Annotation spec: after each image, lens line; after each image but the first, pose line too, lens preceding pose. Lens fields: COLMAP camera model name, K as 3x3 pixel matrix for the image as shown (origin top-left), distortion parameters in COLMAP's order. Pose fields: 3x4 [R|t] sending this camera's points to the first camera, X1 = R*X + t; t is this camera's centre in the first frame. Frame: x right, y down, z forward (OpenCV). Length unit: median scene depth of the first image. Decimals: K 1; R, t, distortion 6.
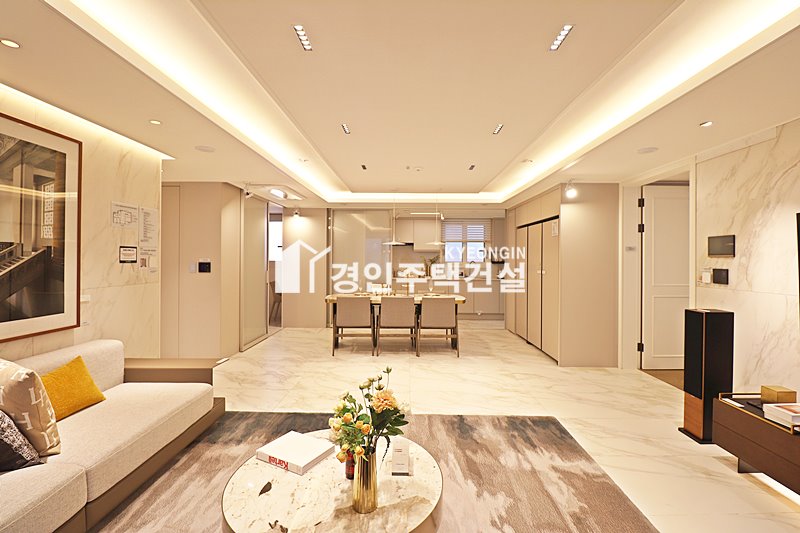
lens RADIAL K [[371.3, 0, 401.8], [0, 371.3, 257.8], [0, 0, 1]] dist [-0.009870, -0.006336]
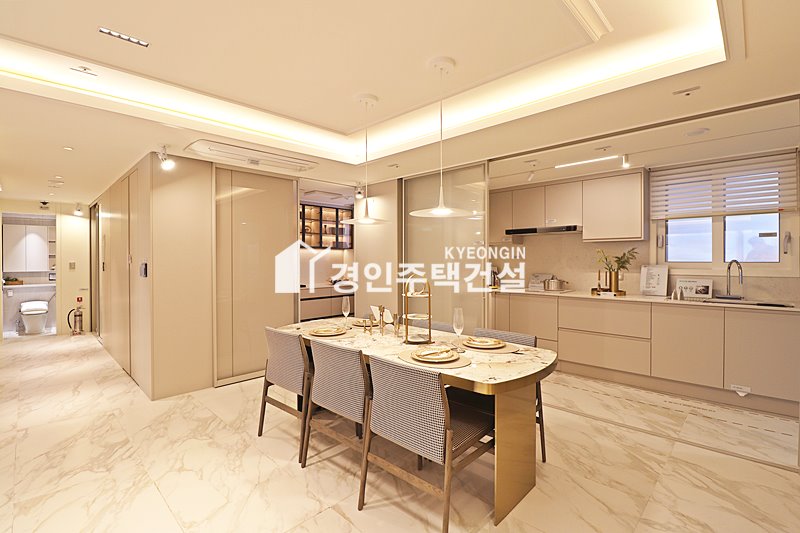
lens RADIAL K [[371.3, 0, 400.6], [0, 371.3, 260.6], [0, 0, 1]] dist [-0.009870, -0.006336]
pose [[0.725574, -0.006966, -0.688109, 0.483591], [0.008965, 0.999960, -0.000671, 0.015268], [0.688086, -0.005682, 0.725607, 1.071199]]
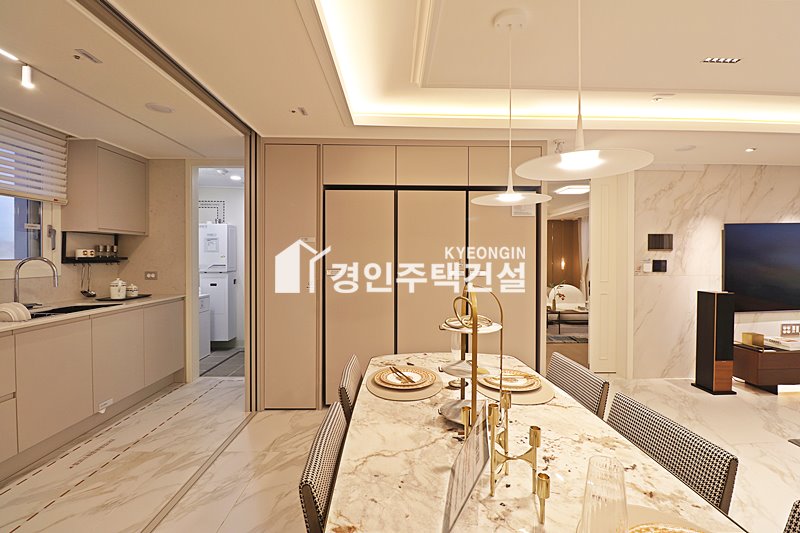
lens RADIAL K [[371.3, 0, 404.7], [0, 371.3, 261.3], [0, 0, 1]] dist [-0.009870, -0.006336]
pose [[-0.042948, -0.016448, 0.998942, -0.320207], [-0.003516, 0.999861, 0.016312, 0.014973], [-0.999071, -0.002812, -0.043000, 1.676831]]
